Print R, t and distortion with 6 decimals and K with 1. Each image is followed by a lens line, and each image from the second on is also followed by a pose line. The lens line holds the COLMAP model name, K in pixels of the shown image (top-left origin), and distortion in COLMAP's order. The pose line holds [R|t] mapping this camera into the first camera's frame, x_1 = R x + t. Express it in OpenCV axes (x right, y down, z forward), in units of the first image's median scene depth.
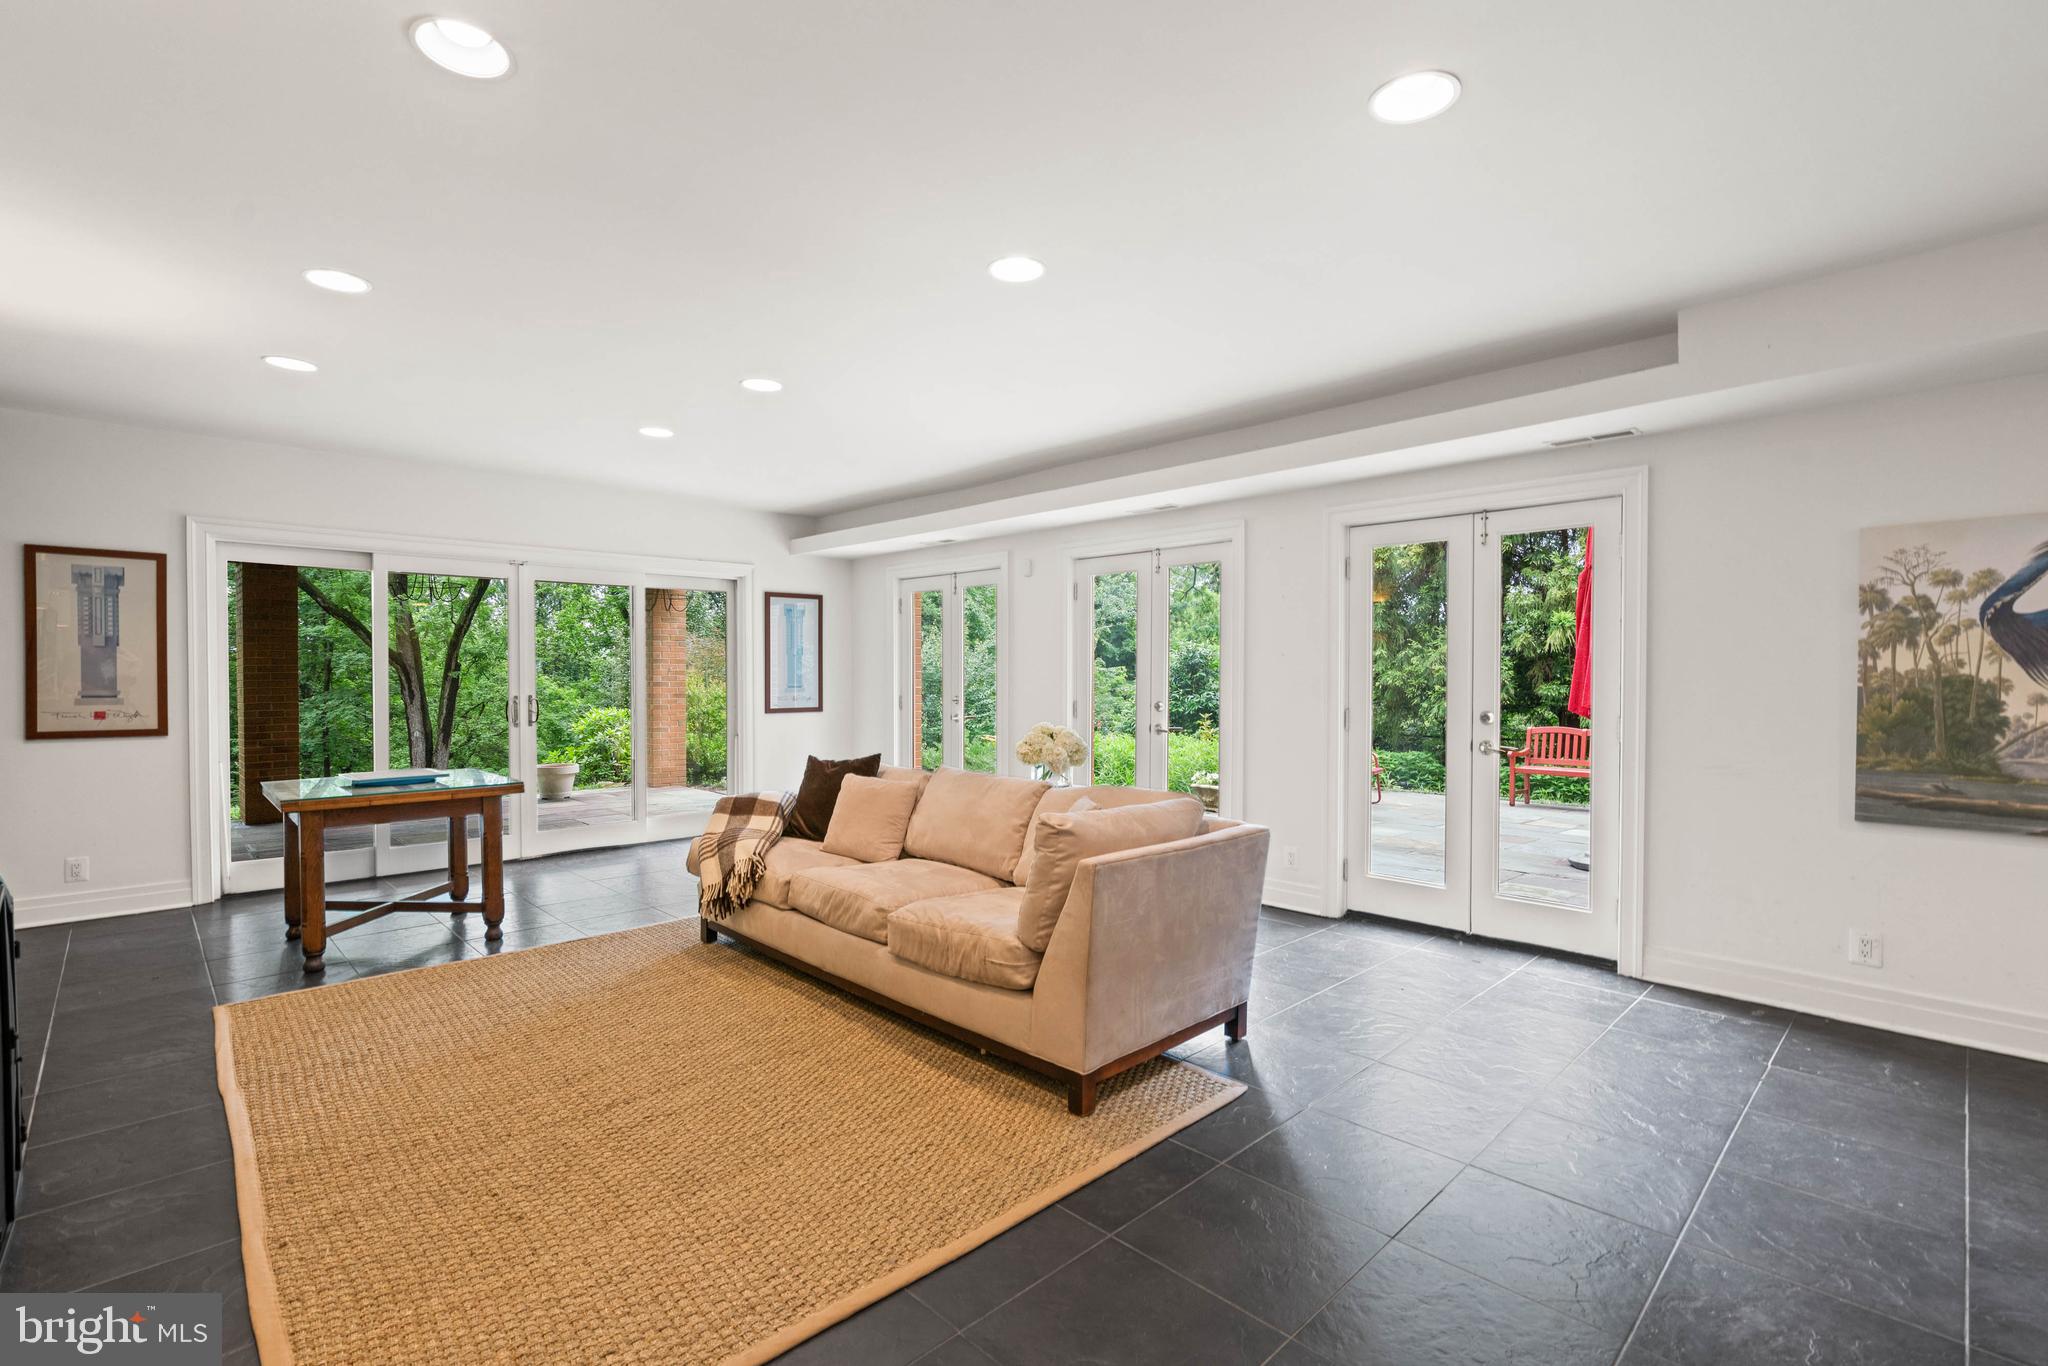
lens RADIAL K [[939.6, 0, 1021.9], [0, 939.6, 695.1], [0, 0, 1]] dist [-0.001221, -0.000268]
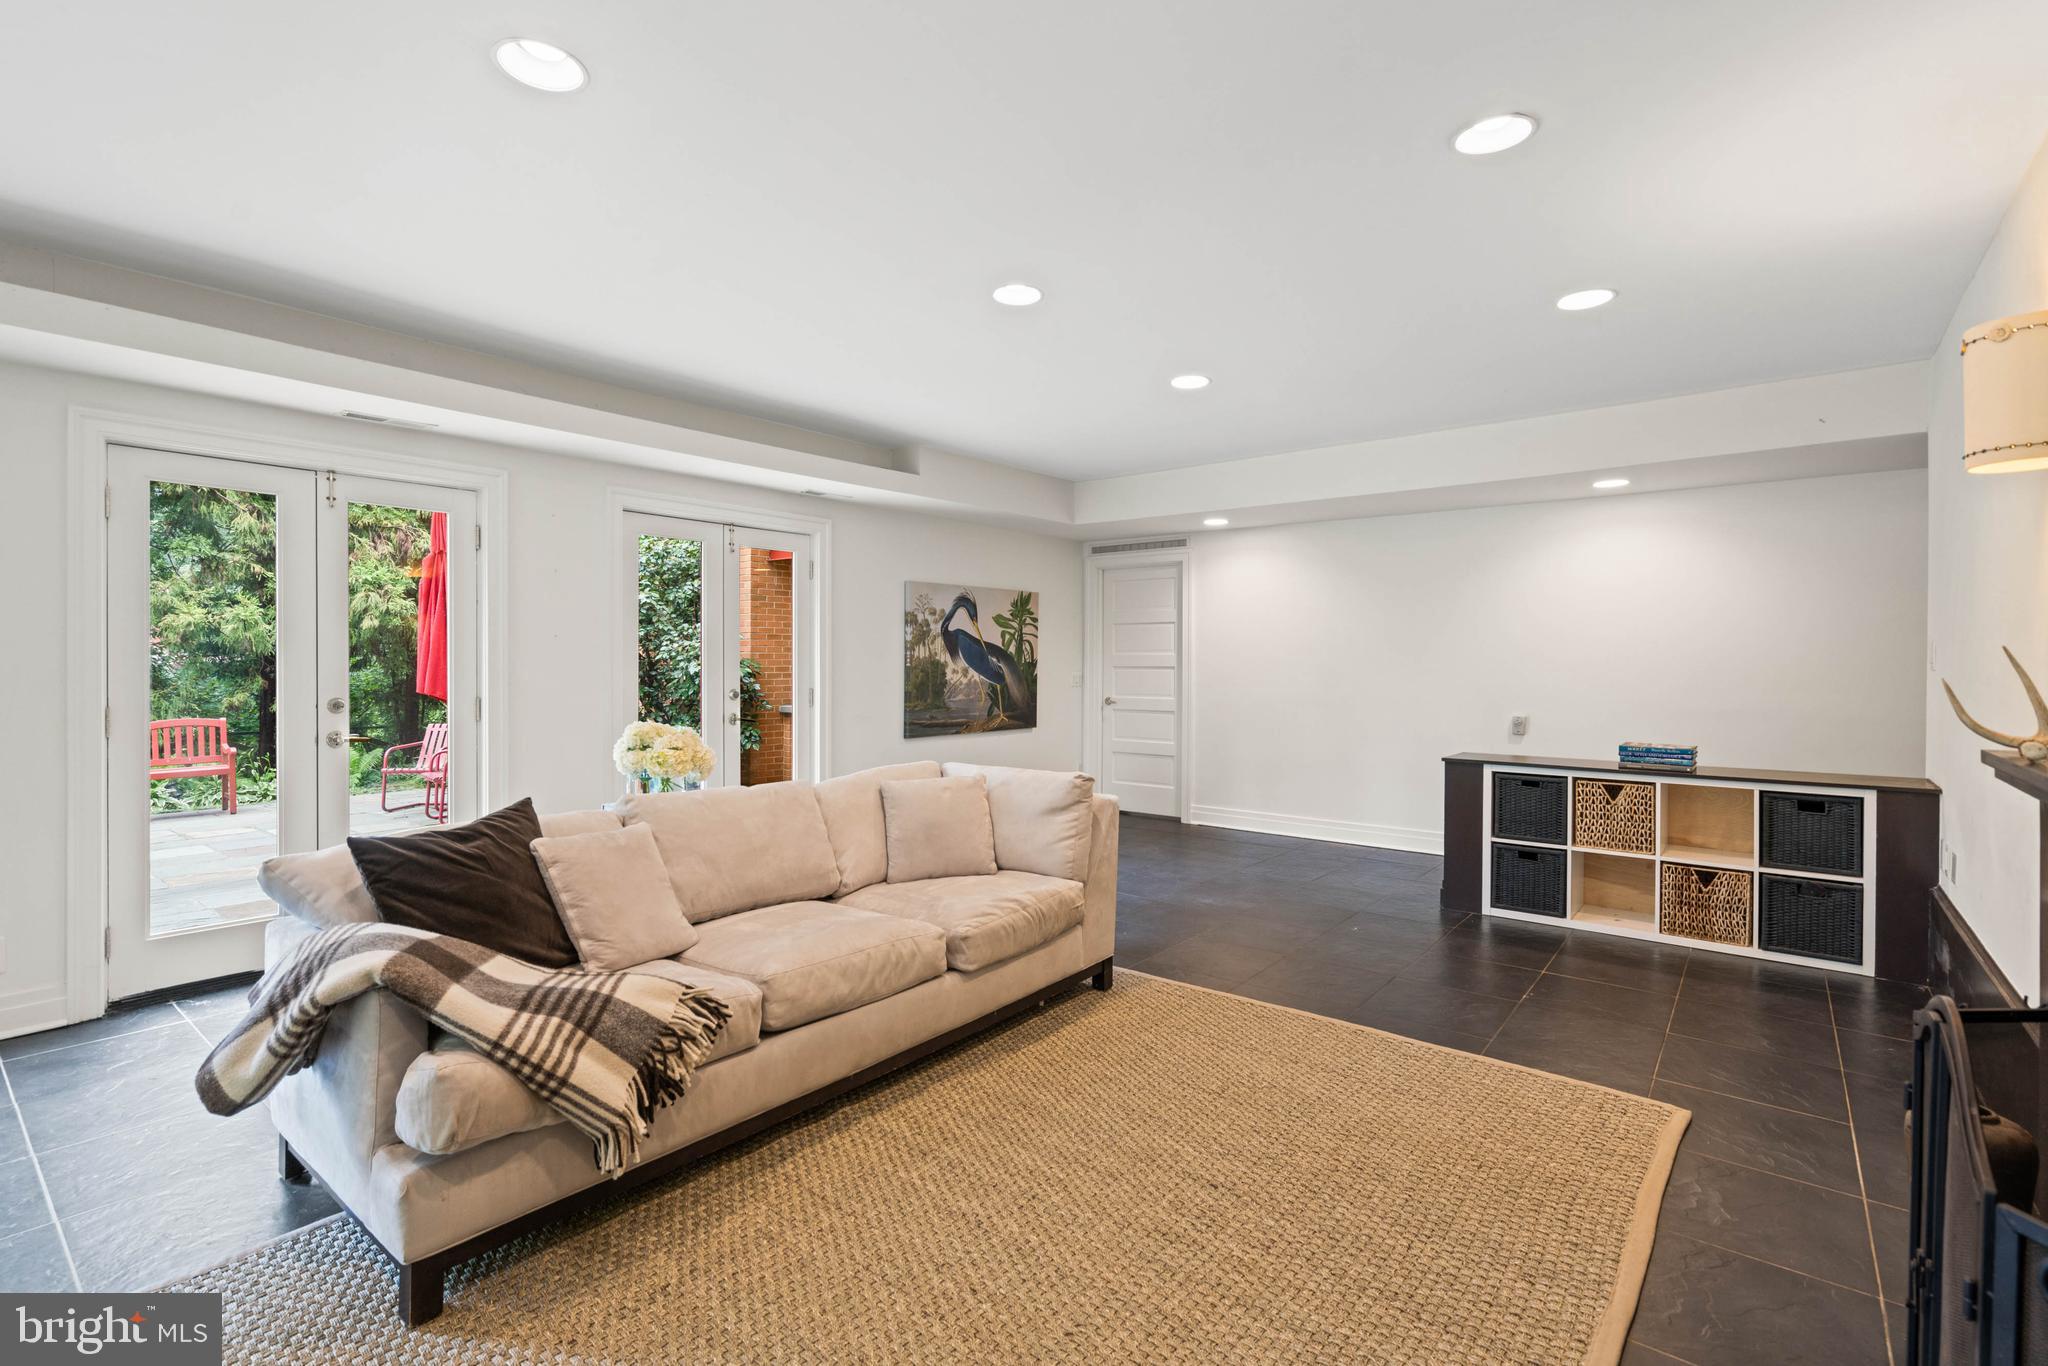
lens RADIAL K [[939.6, 0, 1019.8], [0, 939.6, 663.9], [0, 0, 1]] dist [-0.001221, -0.000268]
pose [[-0.125995, -0.004240, 0.992022, -0.990265], [0.018121, 0.999814, 0.006575, -0.021298], [-0.991865, 0.018805, -0.125895, 1.019707]]
